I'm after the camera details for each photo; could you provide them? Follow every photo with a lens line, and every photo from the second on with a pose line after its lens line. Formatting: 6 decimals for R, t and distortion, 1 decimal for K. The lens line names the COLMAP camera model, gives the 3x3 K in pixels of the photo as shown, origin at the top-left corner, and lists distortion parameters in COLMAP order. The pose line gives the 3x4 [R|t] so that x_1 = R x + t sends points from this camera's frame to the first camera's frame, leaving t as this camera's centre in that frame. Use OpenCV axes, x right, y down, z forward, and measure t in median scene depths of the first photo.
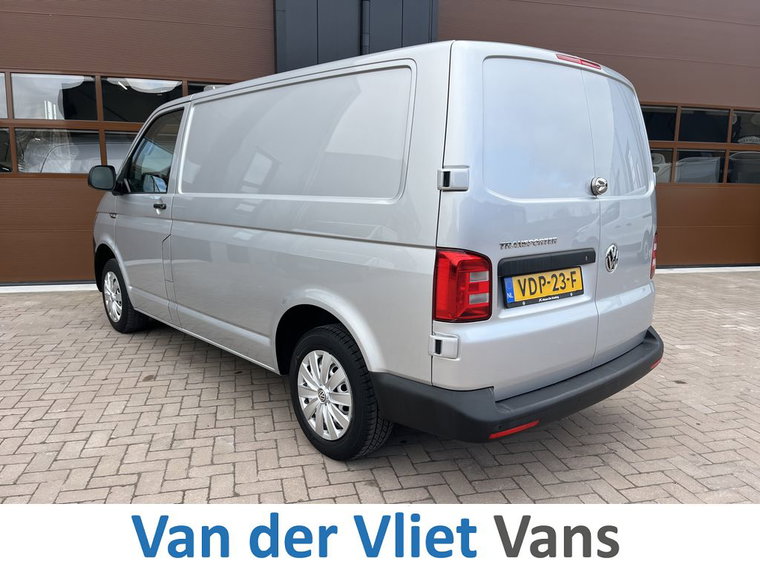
lens RADIAL K [[589.7, 0, 402.0], [0, 589.7, 280.8], [0, 0, 1]] dist [0.039827, -0.053368]
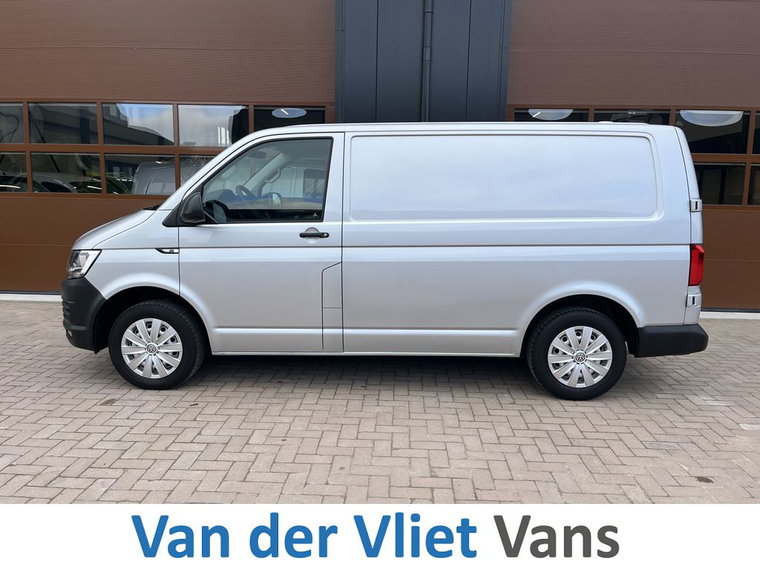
lens RADIAL K [[589.7, 0, 385.7], [0, 589.7, 284.9], [0, 0, 1]] dist [0.039827, -0.053368]
pose [[0.957582, 0.048050, -0.284127, 0.290824], [-0.054204, 0.998434, -0.013834, -0.043871], [0.283017, 0.028648, 0.958687, 0.163589]]
